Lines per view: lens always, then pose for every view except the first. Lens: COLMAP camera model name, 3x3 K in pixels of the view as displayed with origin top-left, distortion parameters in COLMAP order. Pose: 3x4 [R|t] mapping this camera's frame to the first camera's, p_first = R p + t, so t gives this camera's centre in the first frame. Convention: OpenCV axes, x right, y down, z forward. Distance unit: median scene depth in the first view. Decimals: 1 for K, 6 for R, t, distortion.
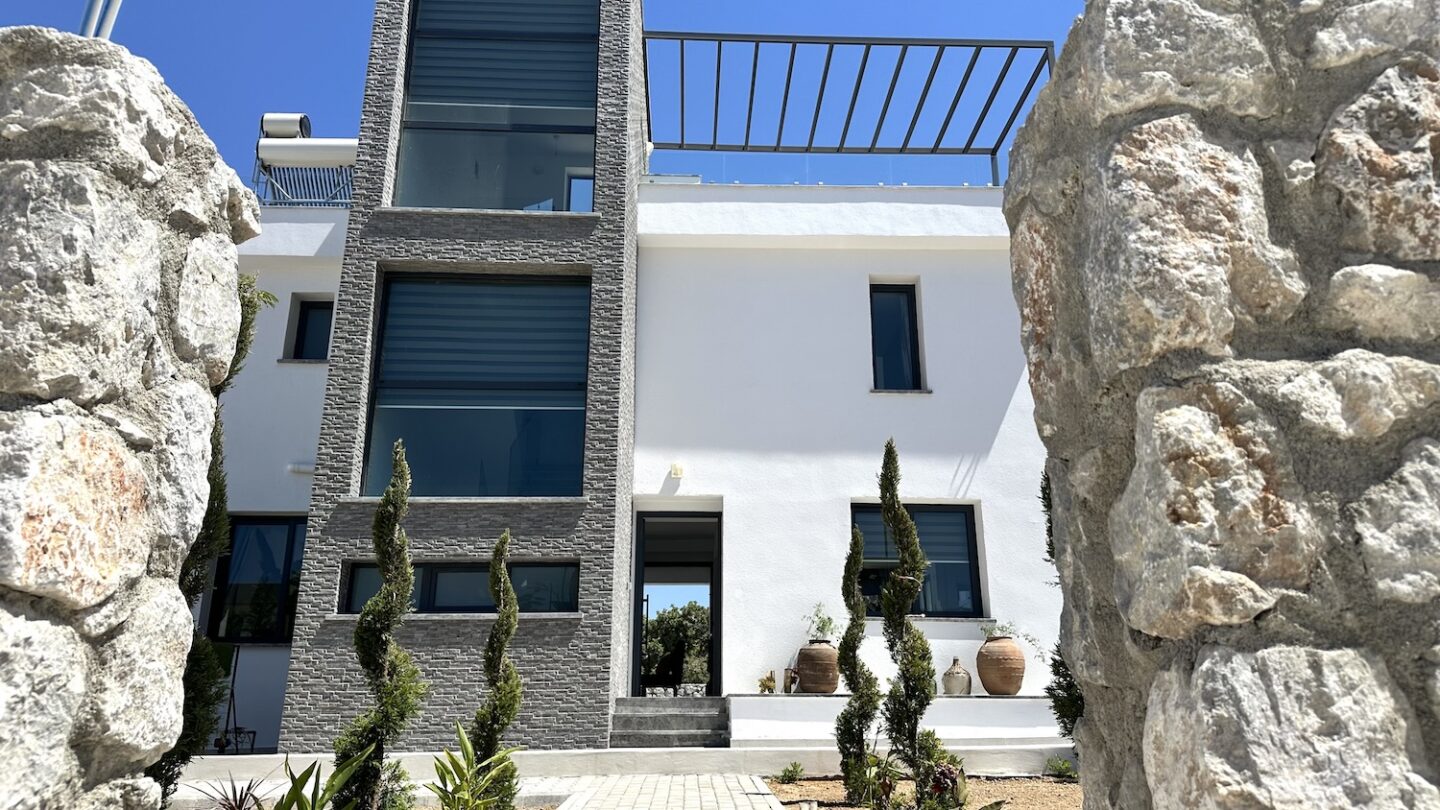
lens RADIAL K [[973.5, 0, 720.0], [0, 973.5, 405.0], [0, 0, 1]] dist [0.058125, -0.000231]
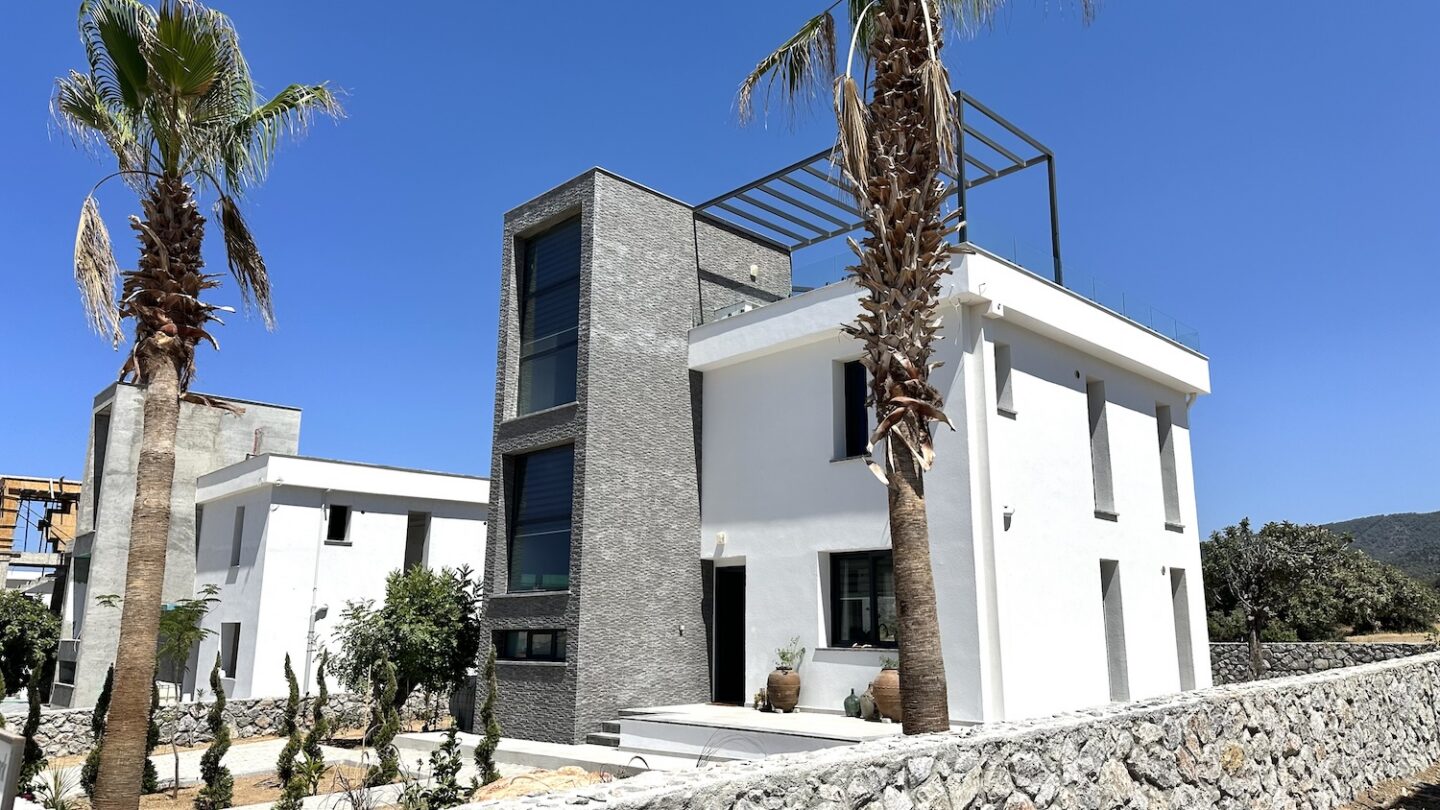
lens RADIAL K [[973.5, 0, 720.0], [0, 973.5, 405.0], [0, 0, 1]] dist [0.058125, -0.000231]
pose [[0.664589, -0.174185, -0.726623, 1.176489], [0.217203, 0.975492, -0.035183, -0.085798], [0.714944, -0.134443, 0.686134, 0.088559]]
